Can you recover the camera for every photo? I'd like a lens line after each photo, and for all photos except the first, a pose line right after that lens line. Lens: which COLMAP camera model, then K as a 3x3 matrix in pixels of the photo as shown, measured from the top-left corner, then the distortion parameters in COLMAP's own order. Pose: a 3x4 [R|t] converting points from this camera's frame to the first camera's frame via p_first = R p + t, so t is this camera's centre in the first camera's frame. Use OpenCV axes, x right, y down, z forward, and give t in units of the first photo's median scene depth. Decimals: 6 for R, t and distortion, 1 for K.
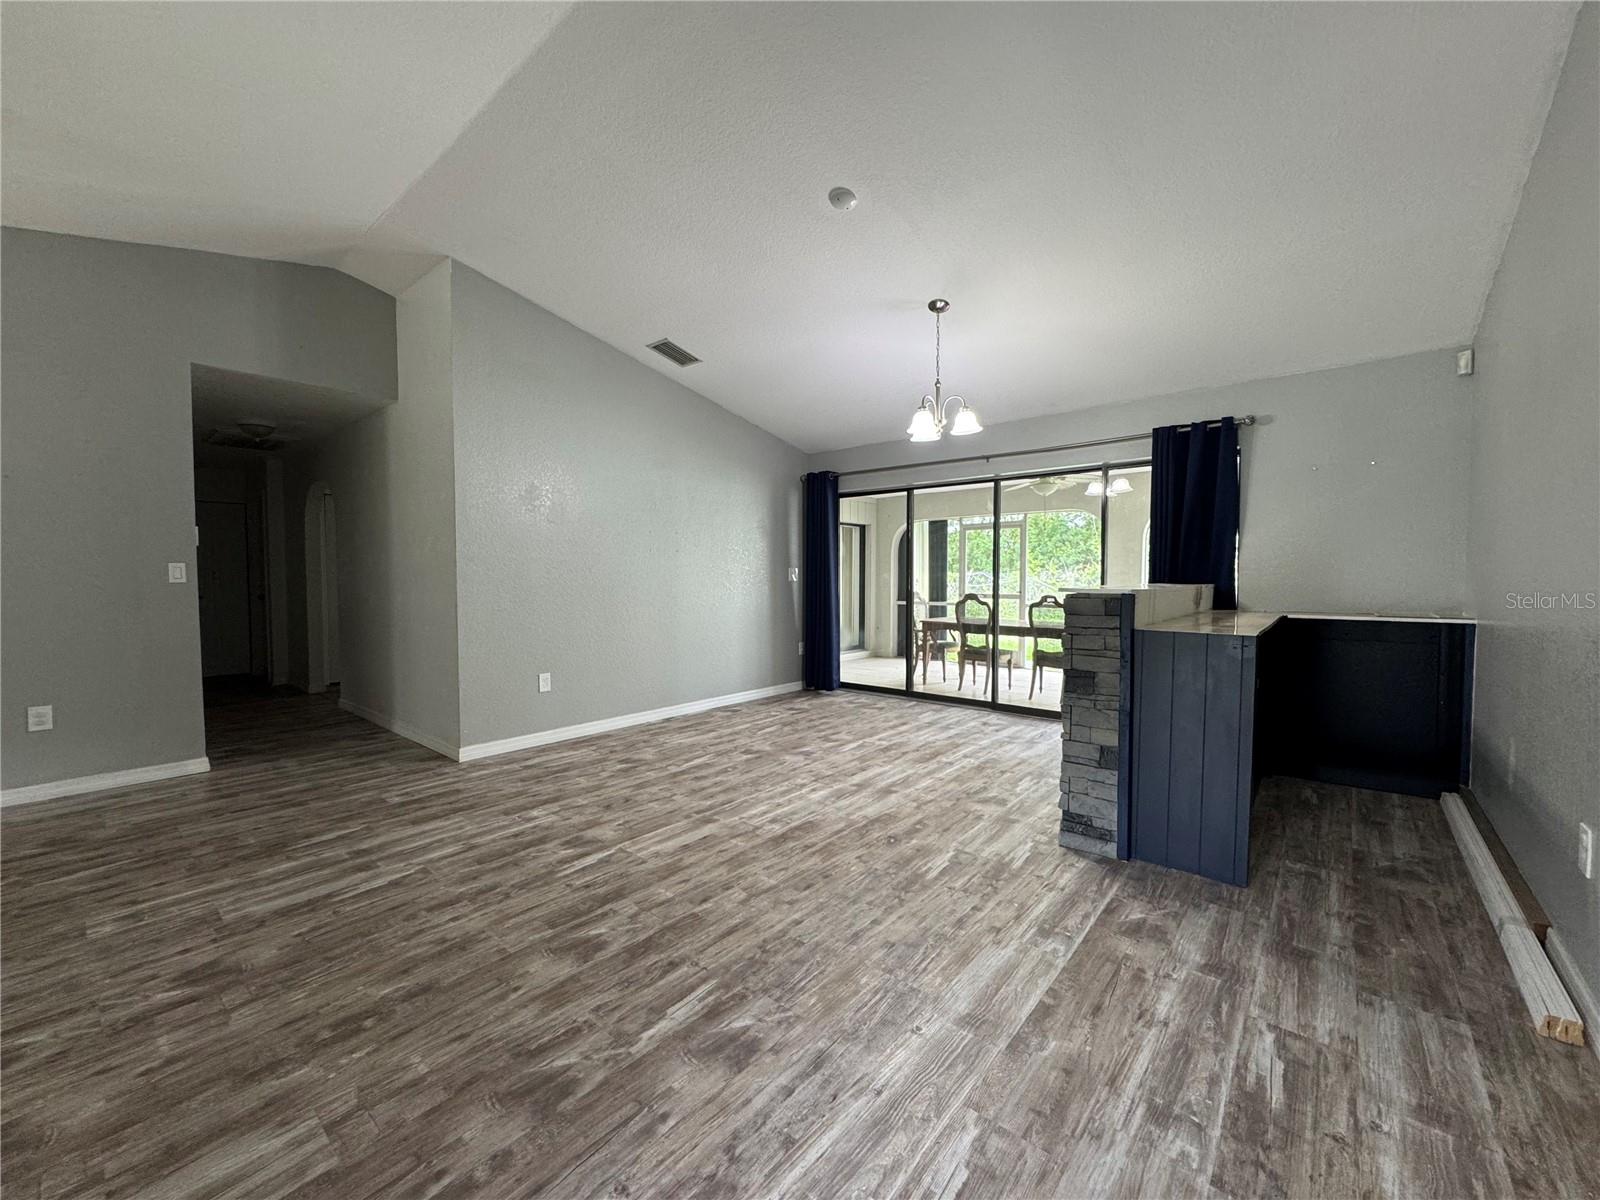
lens RADIAL K [[637.3, 0, 800.0], [0, 637.3, 600.0], [0, 0, 1]] dist [-0.002254, -0.000243]
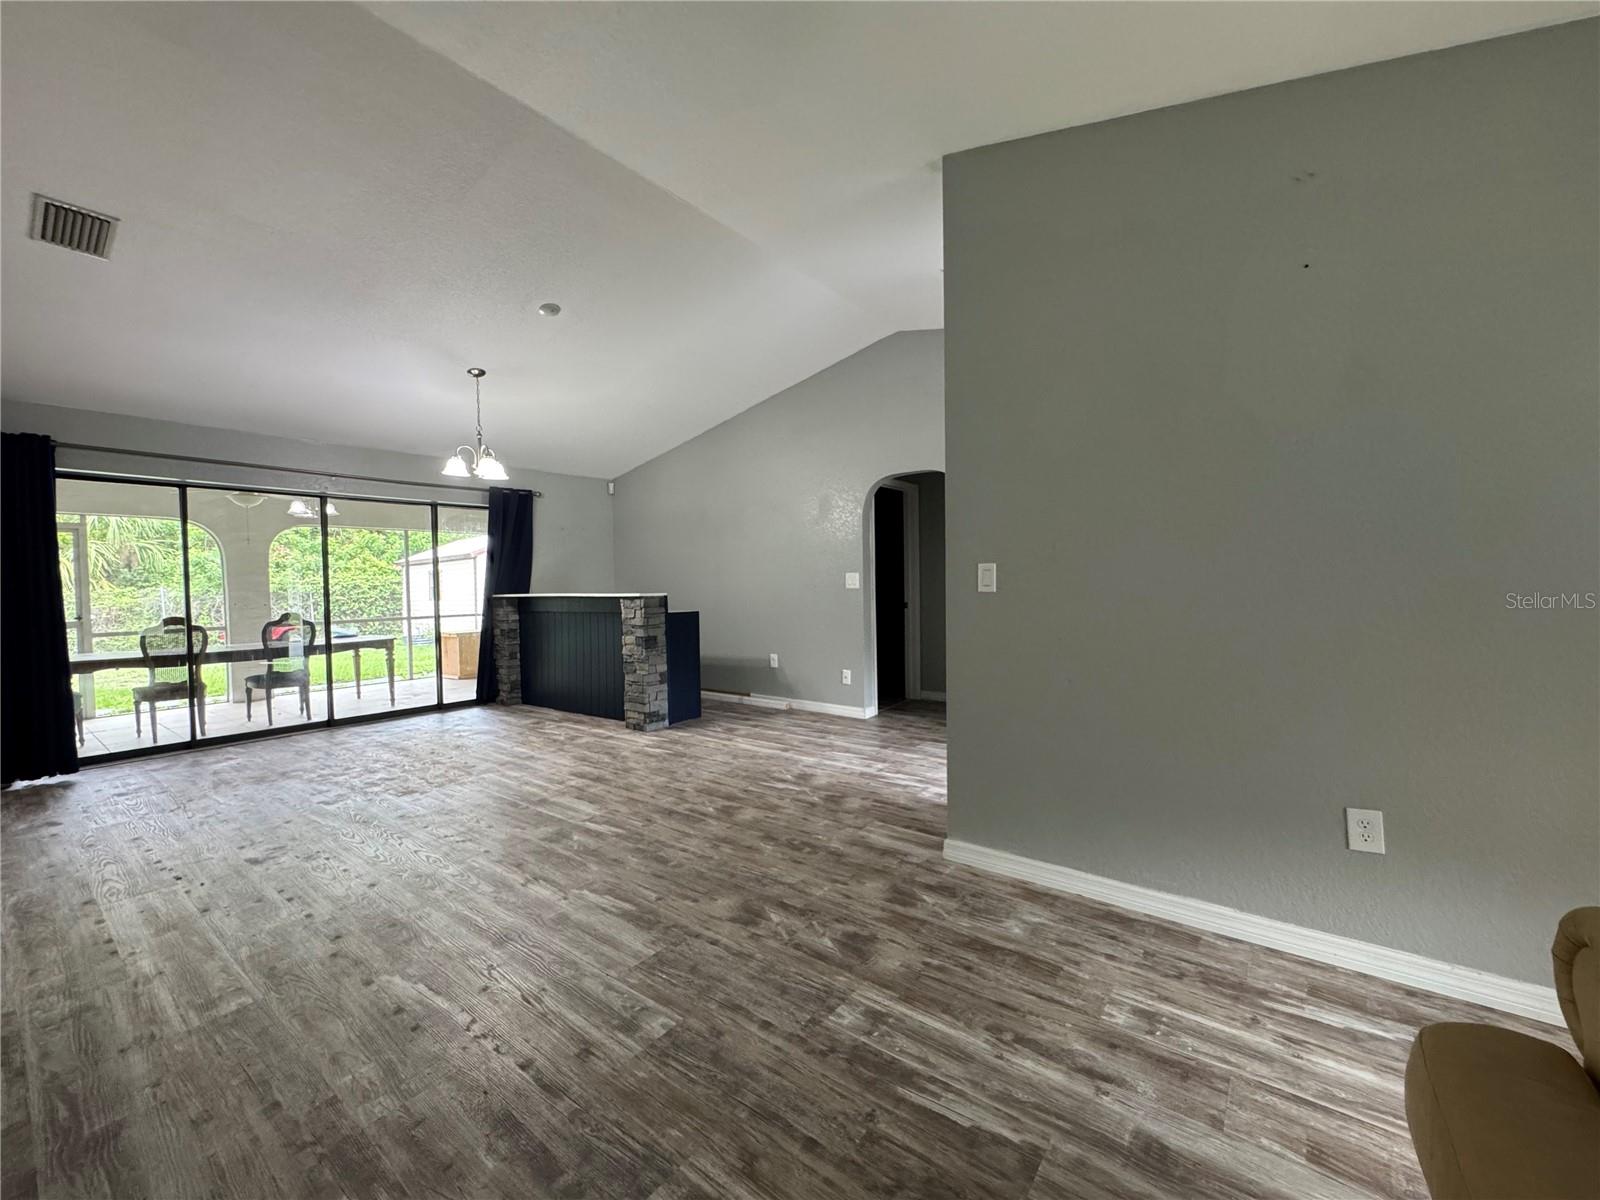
lens RADIAL K [[637.3, 0, 800.0], [0, 637.3, 600.0], [0, 0, 1]] dist [-0.002254, -0.000243]
pose [[-0.059598, -0.024759, 0.997915, -1.535705], [0.055260, 0.998078, 0.028063, -0.028702], [-0.996692, 0.056817, -0.058115, 0.674759]]
